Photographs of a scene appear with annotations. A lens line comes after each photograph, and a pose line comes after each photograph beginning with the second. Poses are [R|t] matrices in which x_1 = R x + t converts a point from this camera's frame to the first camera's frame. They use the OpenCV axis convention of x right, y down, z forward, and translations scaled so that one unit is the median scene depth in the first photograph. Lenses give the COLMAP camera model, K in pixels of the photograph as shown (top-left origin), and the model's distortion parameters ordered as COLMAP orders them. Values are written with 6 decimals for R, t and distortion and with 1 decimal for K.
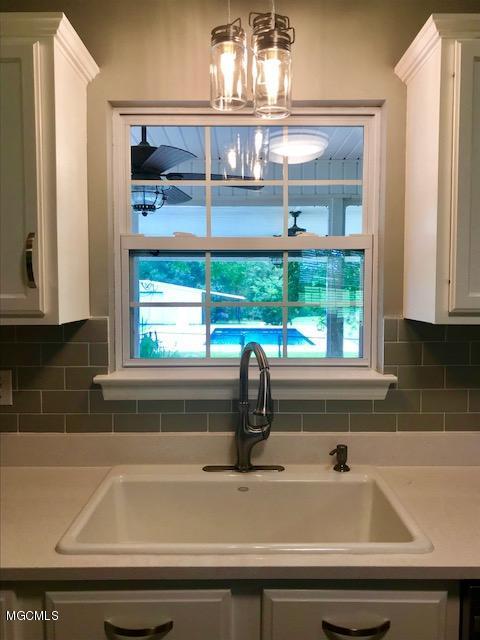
lens RADIAL K [[551.5, 0, 240.9], [0, 551.5, 319.5], [0, 0, 1]] dist [0.007755, -0.007340]
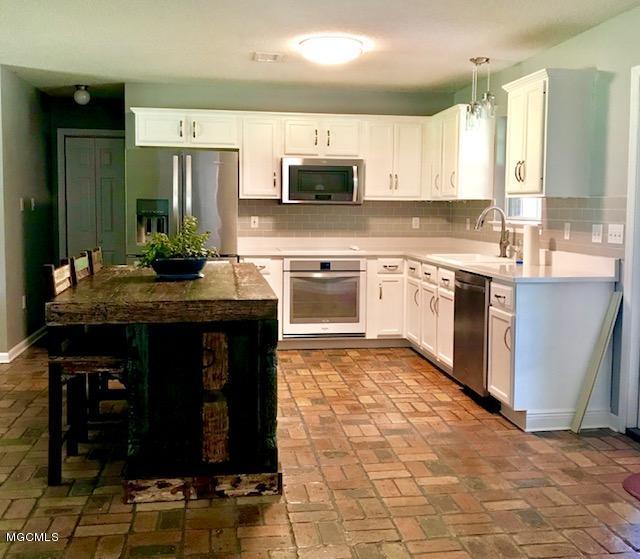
lens RADIAL K [[706.9, 0, 331.8], [0, 706.9, 255.4], [0, 0, 1]] dist [0.083604, 0.000000]
pose [[0.170684, 0.071298, -0.982743, 3.000799], [-0.063422, 0.996105, 0.061252, 0.105801], [0.983283, 0.051873, 0.174541, -0.350823]]
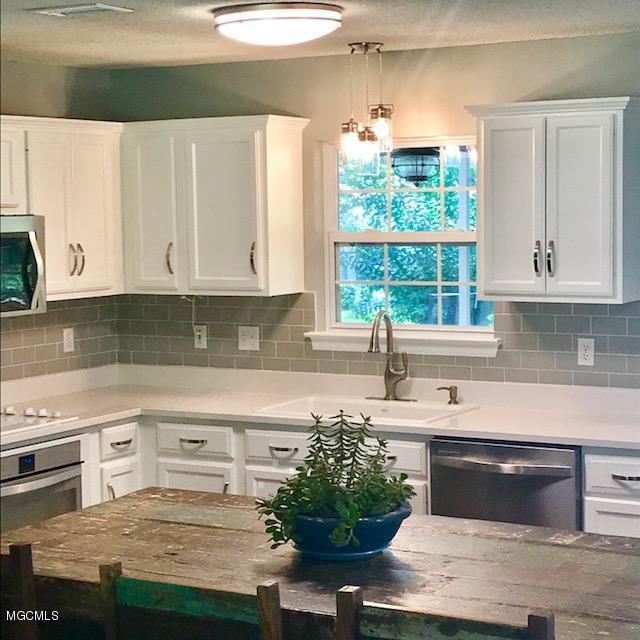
lens RADIAL K [[1498.6, 0, 329.1], [0, 1498.6, 301.2], [0, 0, 1]] dist [0.193482, 0.000000]
pose [[0.869543, 0.021940, -0.493369, 1.700427], [-0.013352, 0.999692, 0.020923, -0.060100], [0.493676, -0.011606, 0.869568, -2.347458]]
